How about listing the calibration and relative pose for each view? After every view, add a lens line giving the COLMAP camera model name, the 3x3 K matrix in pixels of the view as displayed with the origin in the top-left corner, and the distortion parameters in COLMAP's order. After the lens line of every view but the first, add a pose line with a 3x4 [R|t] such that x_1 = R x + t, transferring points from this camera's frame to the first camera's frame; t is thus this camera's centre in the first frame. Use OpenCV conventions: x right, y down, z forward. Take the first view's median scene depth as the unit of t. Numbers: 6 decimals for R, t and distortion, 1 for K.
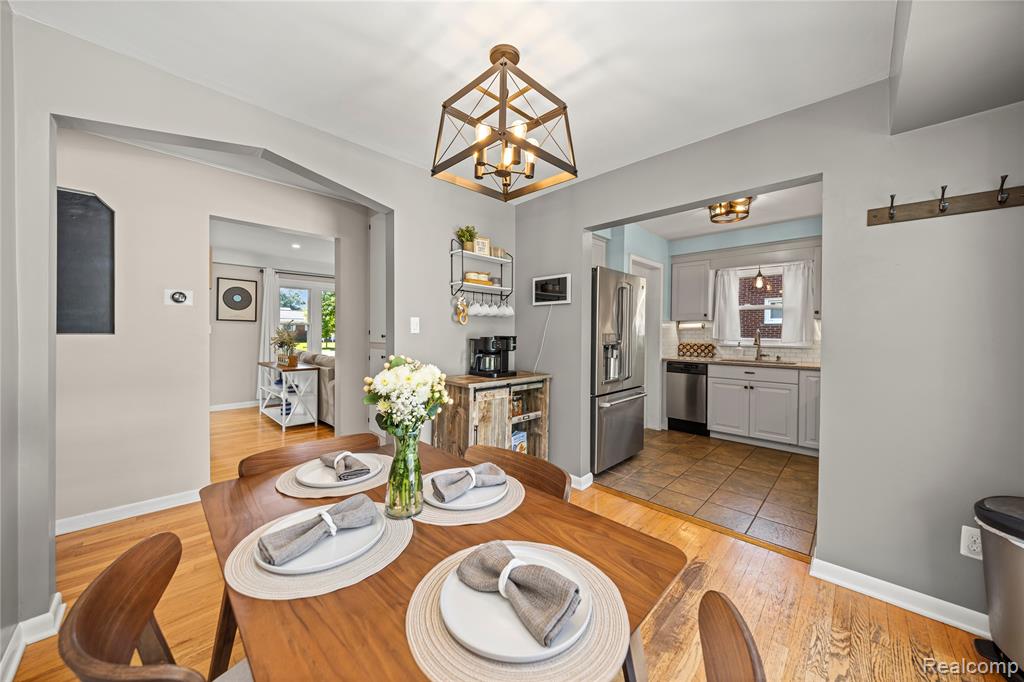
lens RADIAL K [[351.1, 0, 511.8], [0, 351.1, 334.3], [0, 0, 1]] dist [-0.000577, -0.000102]
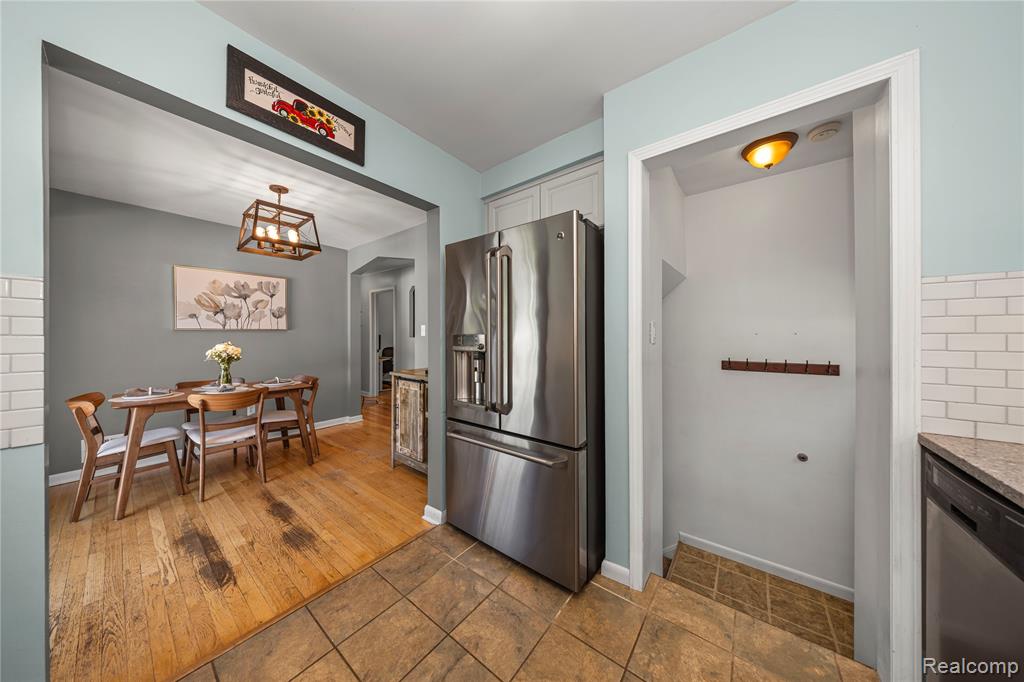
lens RADIAL K [[313.3, 0, 512.1], [0, 313.3, 337.2], [0, 0, 1]] dist [-0.000004, 0.000018]
pose [[0.115249, -0.013014, -0.993251, 1.033640], [-0.004372, 0.999898, -0.013608, 0.017287], [0.993327, 0.005911, 0.115180, 1.182139]]
